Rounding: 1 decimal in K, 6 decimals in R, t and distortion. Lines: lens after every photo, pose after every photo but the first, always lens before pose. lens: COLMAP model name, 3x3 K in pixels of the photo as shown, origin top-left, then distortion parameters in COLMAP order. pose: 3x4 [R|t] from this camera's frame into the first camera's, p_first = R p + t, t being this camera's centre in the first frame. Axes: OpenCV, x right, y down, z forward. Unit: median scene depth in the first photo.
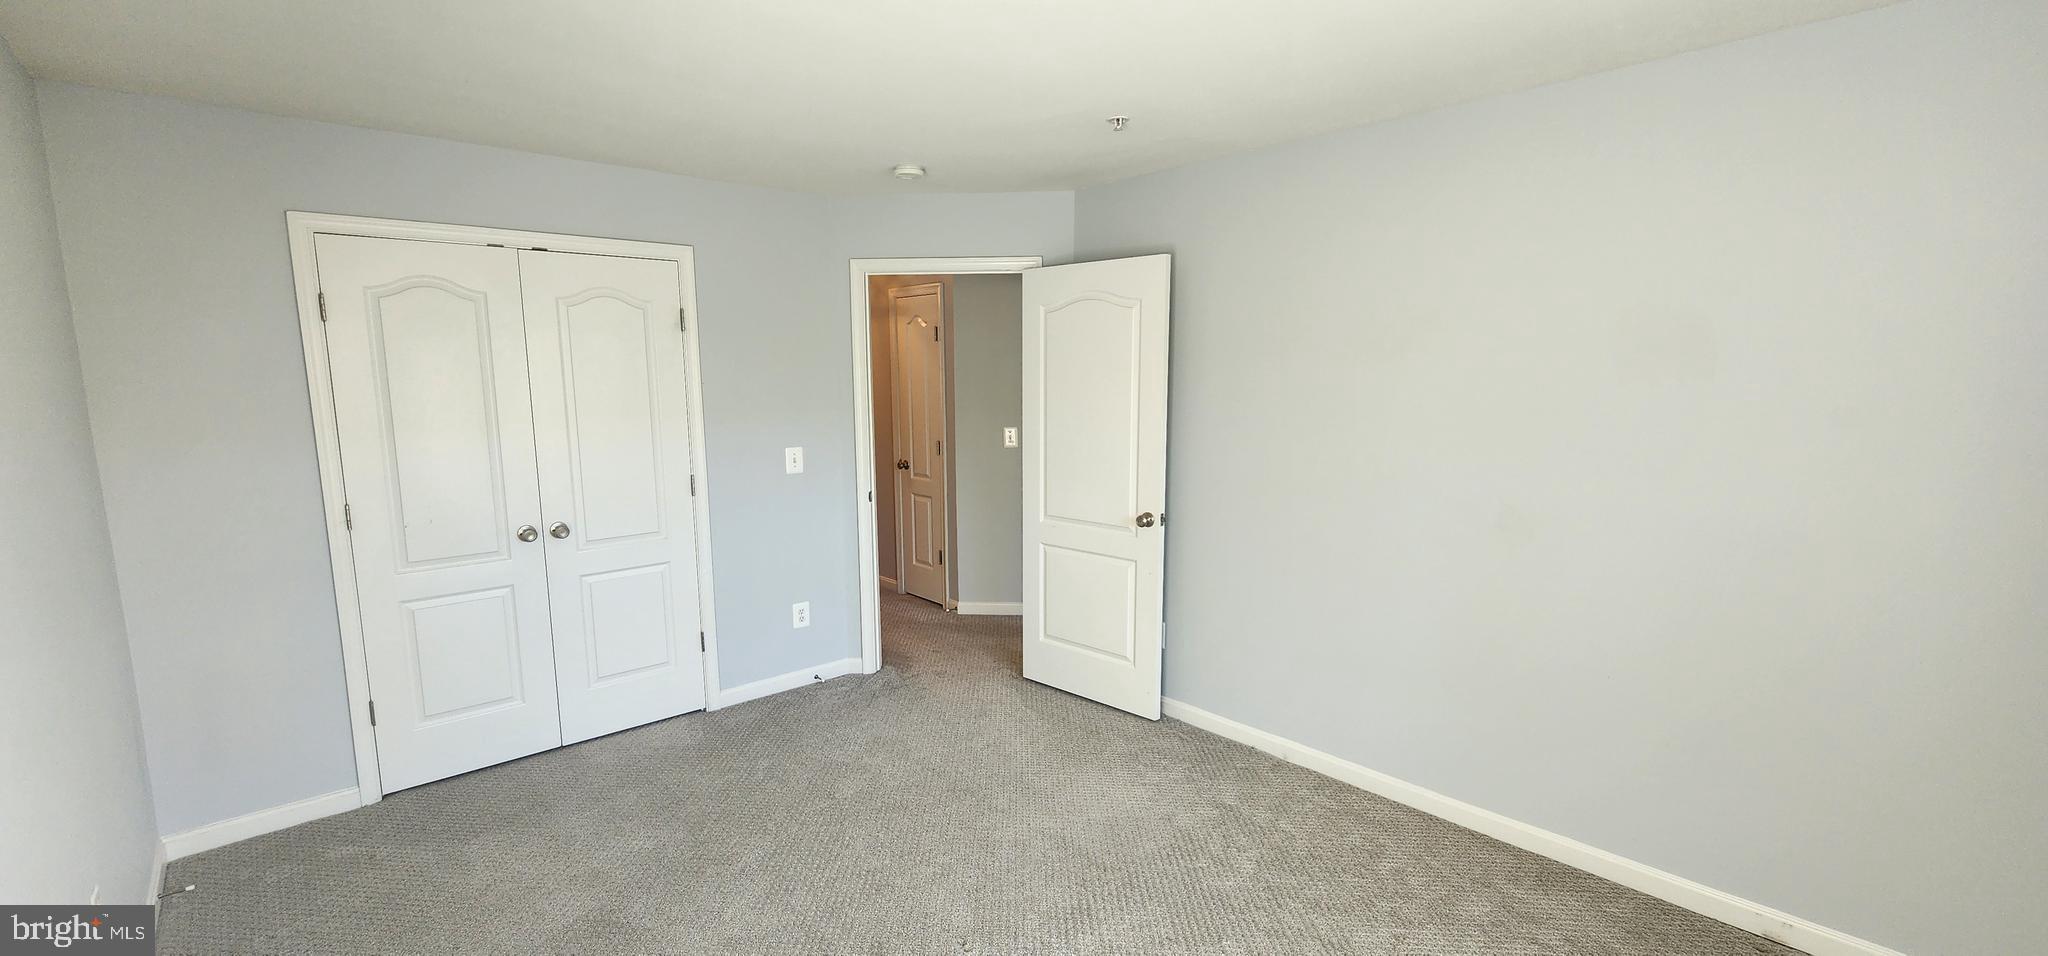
lens RADIAL K [[846.8, 0, 1026.4], [0, 846.8, 485.5], [0, 0, 1]] dist [-0.000307, -0.000072]
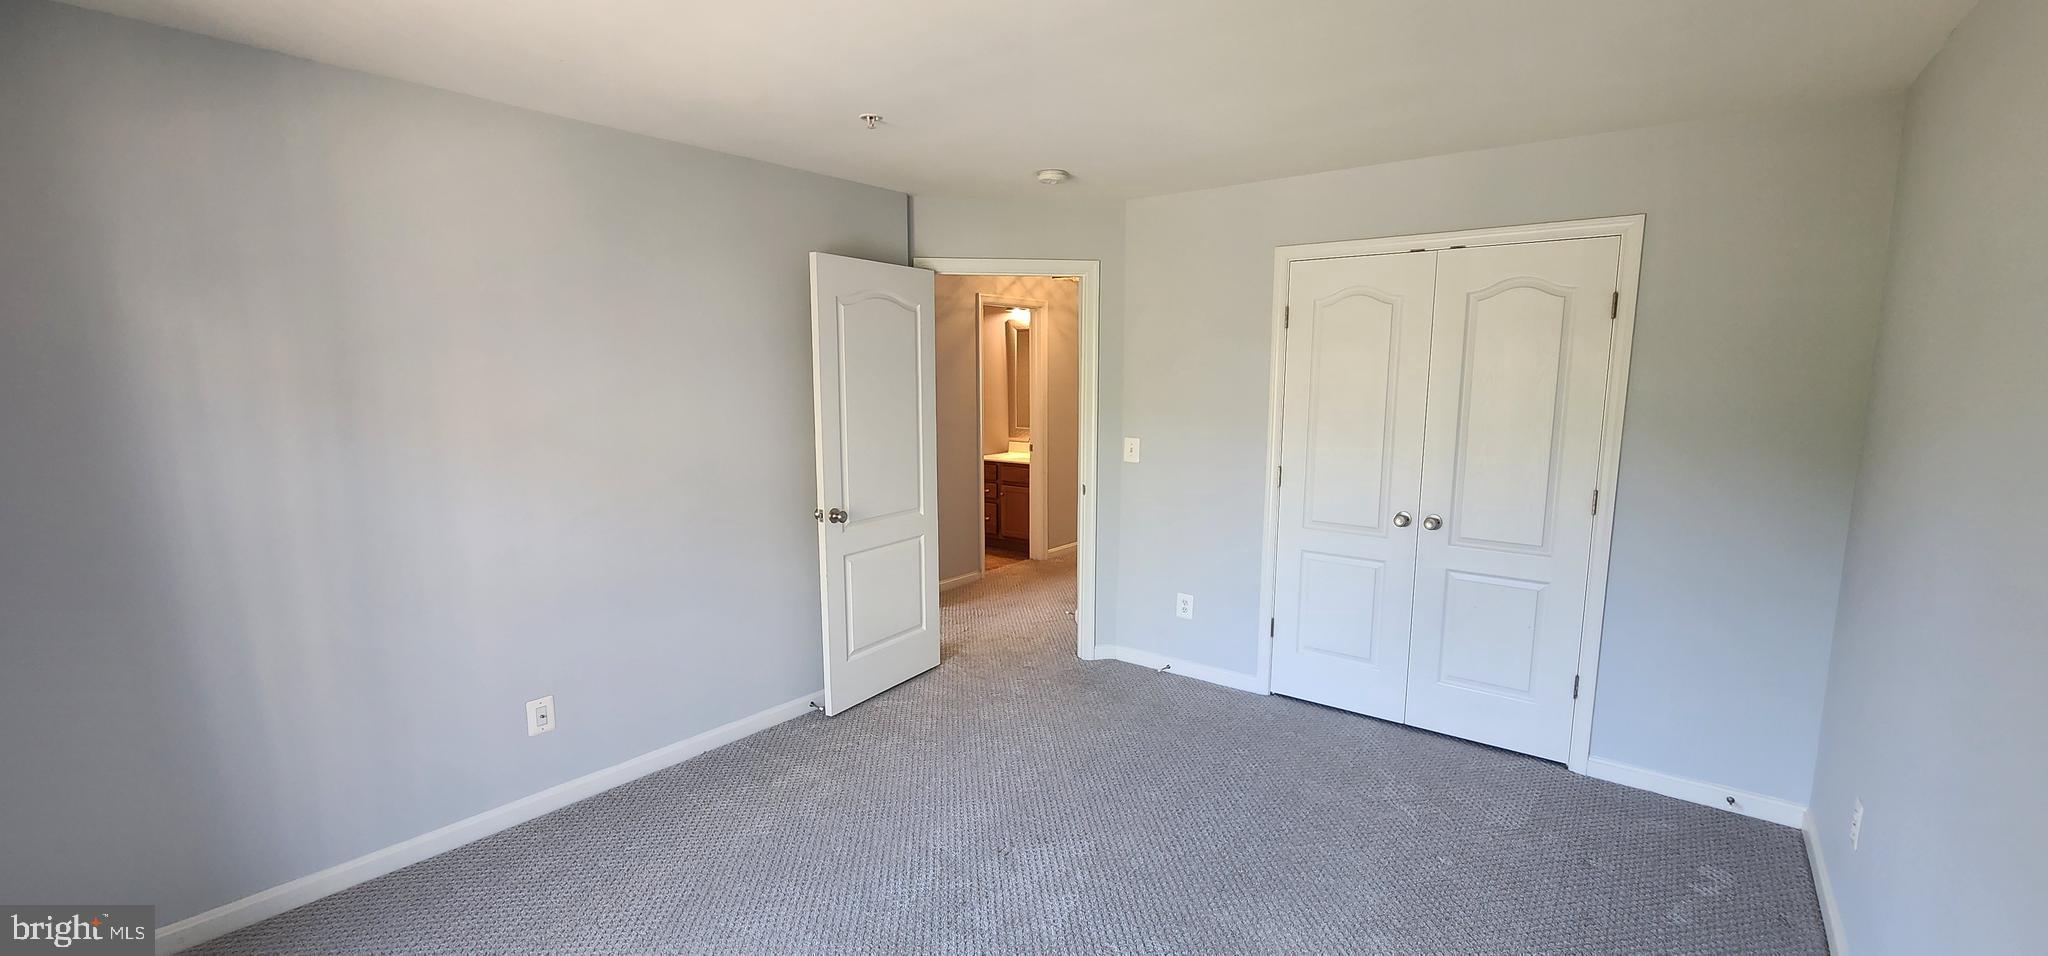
lens RADIAL K [[846.8, 0, 1026.4], [0, 846.8, 485.5], [0, 0, 1]] dist [-0.000307, -0.000072]
pose [[0.163855, 0.144471, -0.975848, 0.760468], [-0.139252, 0.982700, 0.122103, -0.098610], [0.976607, 0.115882, 0.181138, 0.682157]]
